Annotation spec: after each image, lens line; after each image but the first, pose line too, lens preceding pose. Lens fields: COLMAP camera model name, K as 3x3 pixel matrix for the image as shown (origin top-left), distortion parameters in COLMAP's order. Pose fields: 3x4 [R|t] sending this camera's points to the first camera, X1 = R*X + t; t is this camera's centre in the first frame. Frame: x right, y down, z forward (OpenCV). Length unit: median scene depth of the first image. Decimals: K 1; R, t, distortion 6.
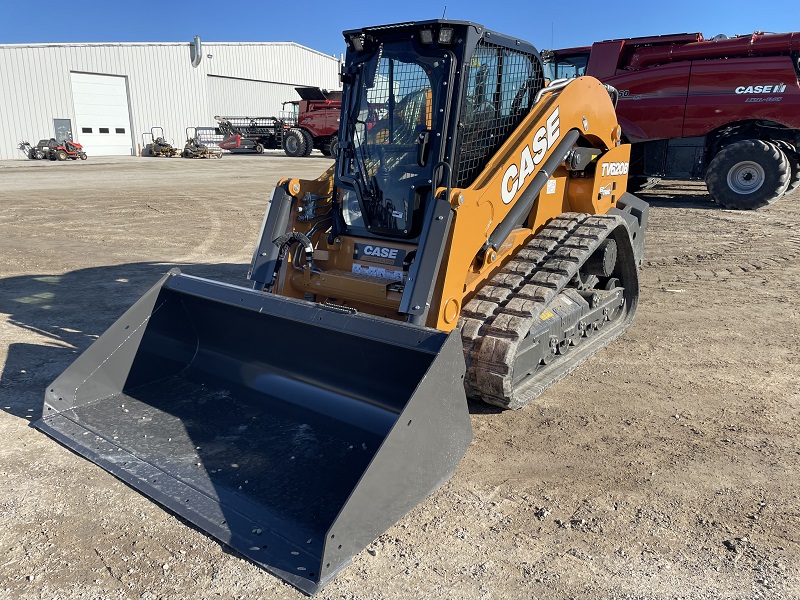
lens RADIAL K [[602.7, 0, 401.3], [0, 602.7, 290.6], [0, 0, 1]] dist [0.092817, -0.118010]
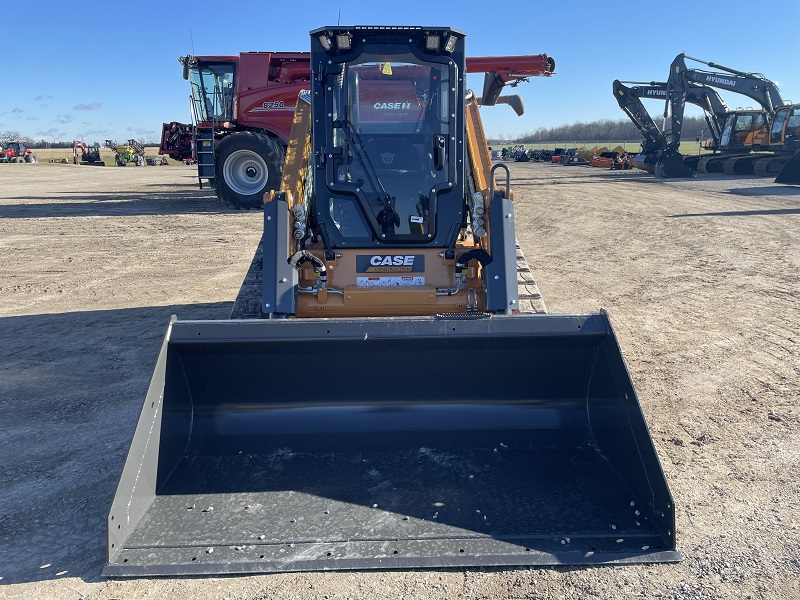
lens RADIAL K [[600.7, 0, 400.0], [0, 600.7, 300.0], [0, 0, 1]] dist [0.041741, -0.000342]
pose [[0.776072, -0.161526, 0.609608, -0.621647], [0.160309, 0.985419, 0.057019, -0.054768], [-0.609929, 0.053474, 0.790650, 0.237478]]
